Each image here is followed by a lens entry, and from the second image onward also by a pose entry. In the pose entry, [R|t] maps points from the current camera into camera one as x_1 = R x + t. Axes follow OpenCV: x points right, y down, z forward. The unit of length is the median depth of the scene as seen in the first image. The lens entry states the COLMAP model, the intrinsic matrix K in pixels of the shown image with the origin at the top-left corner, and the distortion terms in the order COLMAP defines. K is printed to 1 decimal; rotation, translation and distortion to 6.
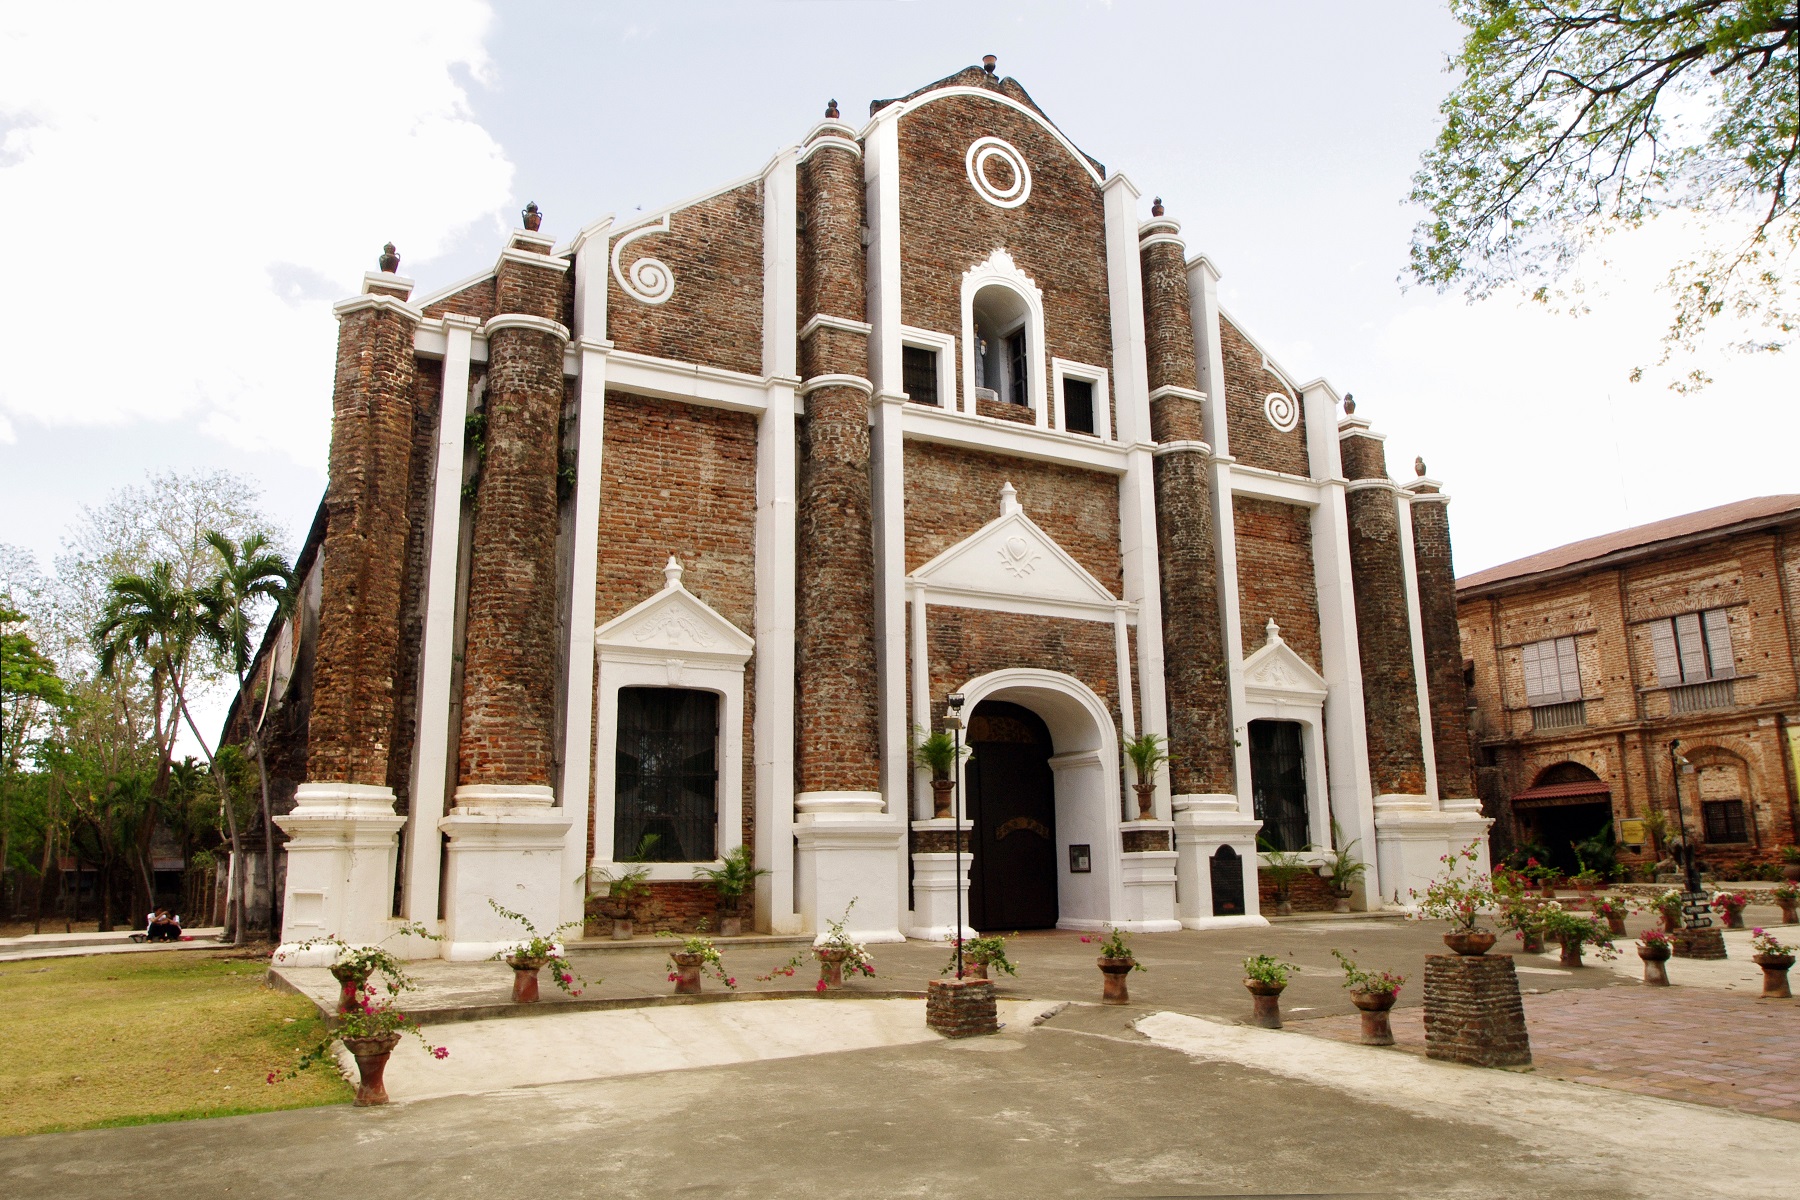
lens RADIAL K [[1308.4, 0, 900.0], [0, 1308.4, 600.0], [0, 0, 1]] dist [-0.029317, 0.000657]
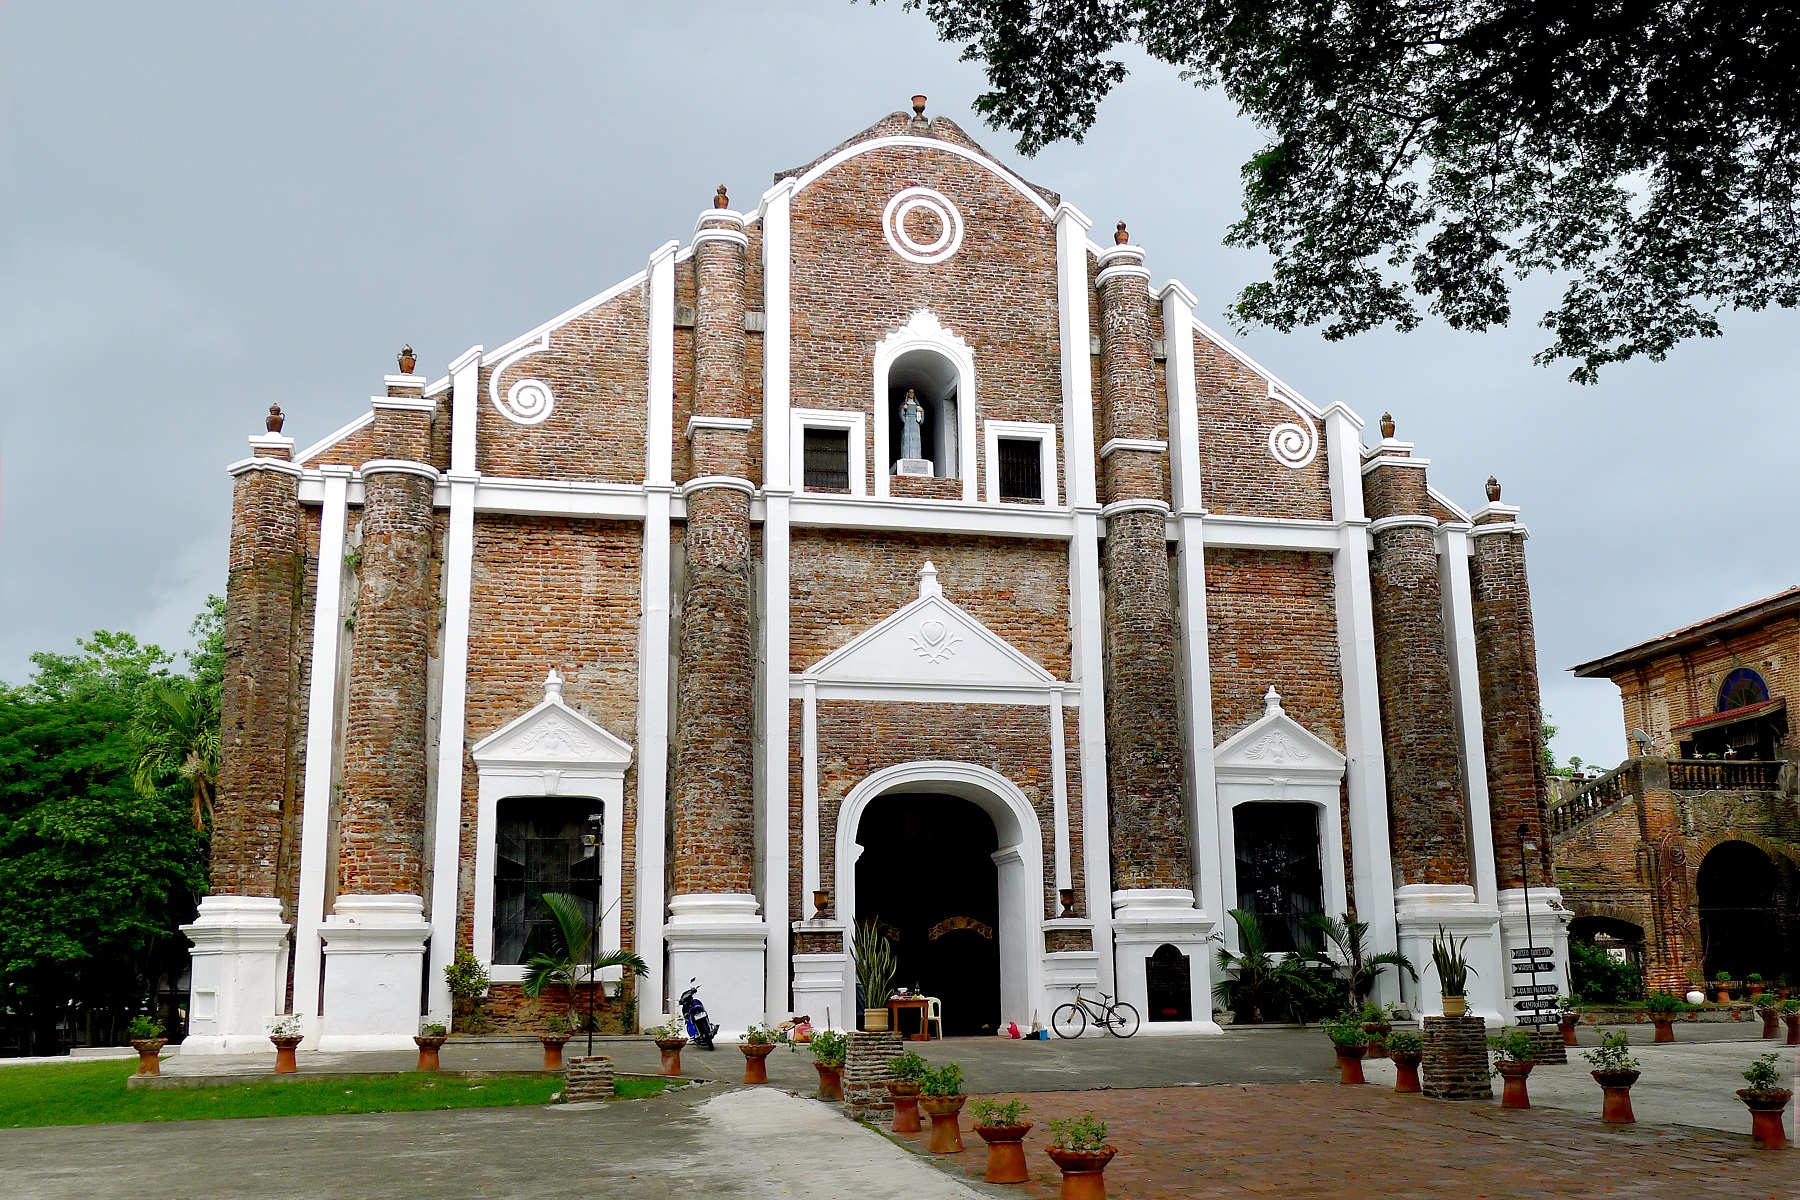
lens RADIAL K [[1837.8, 0, 895.2], [0, 1837.8, 592.4], [0, 0, 1]] dist [-0.015696, -0.012882]
pose [[0.962958, -0.059318, -0.263046, 0.414710], [0.056596, 0.998236, -0.017923, -0.046412], [0.263645, 0.002372, 0.964617, -0.292749]]
